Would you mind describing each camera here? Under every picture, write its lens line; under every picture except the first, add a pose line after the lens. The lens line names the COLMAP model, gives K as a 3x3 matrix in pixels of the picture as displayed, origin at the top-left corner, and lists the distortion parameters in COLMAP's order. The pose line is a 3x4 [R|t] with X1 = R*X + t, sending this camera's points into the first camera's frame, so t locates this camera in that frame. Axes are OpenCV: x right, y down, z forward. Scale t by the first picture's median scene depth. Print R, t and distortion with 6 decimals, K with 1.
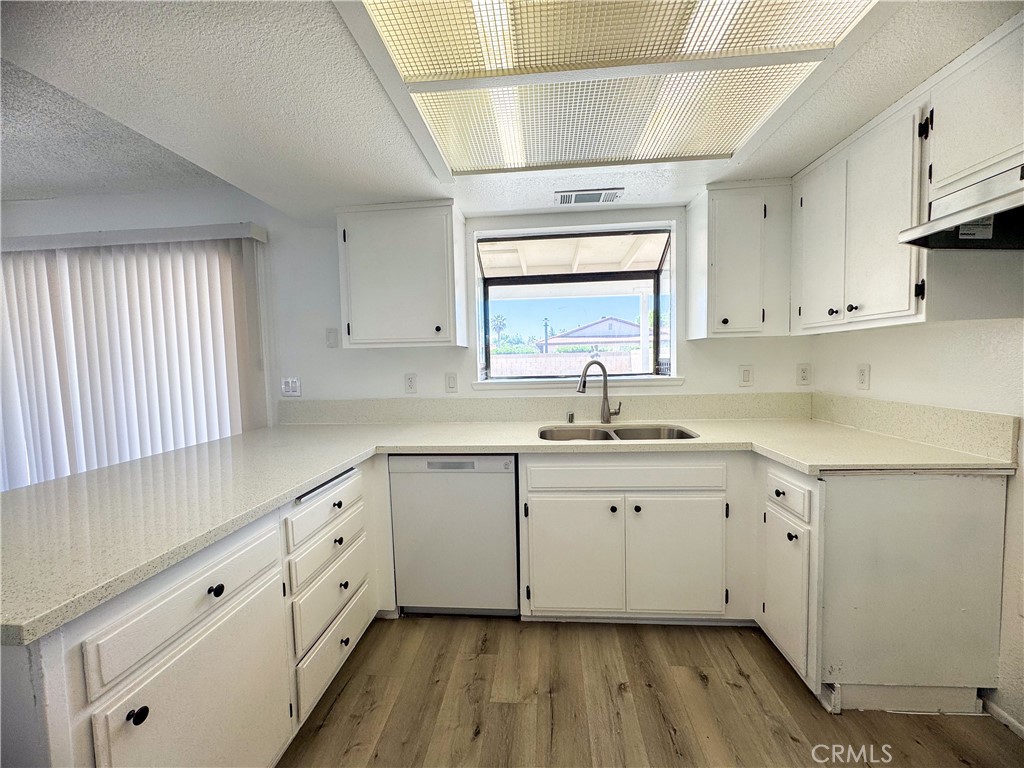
lens RADIAL K [[409.5, 0, 515.1], [0, 409.5, 383.7], [0, 0, 1]] dist [-0.003112, 0.001073]
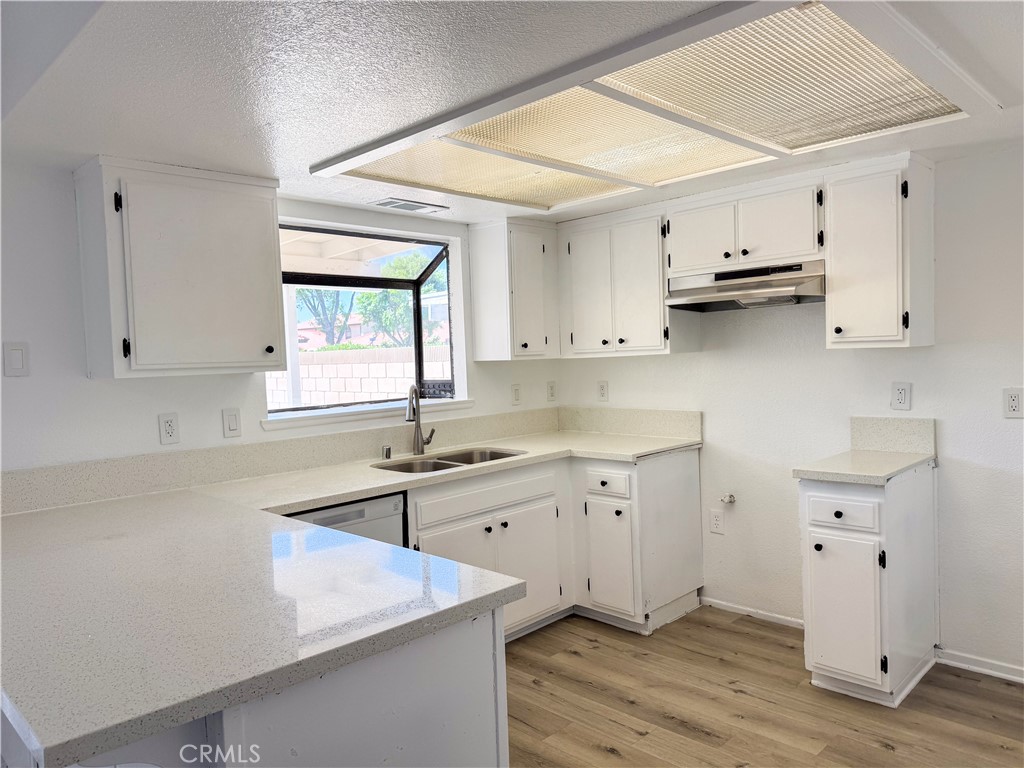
lens RADIAL K [[719.8, 0, 511.5], [0, 719.8, 383.4], [0, 0, 1]] dist [0.094860, -0.000231]
pose [[0.646972, -0.030466, 0.761905, -1.080005], [0.065686, 0.997714, -0.015882, -0.025651], [-0.759680, 0.060322, 0.647494, -0.230894]]
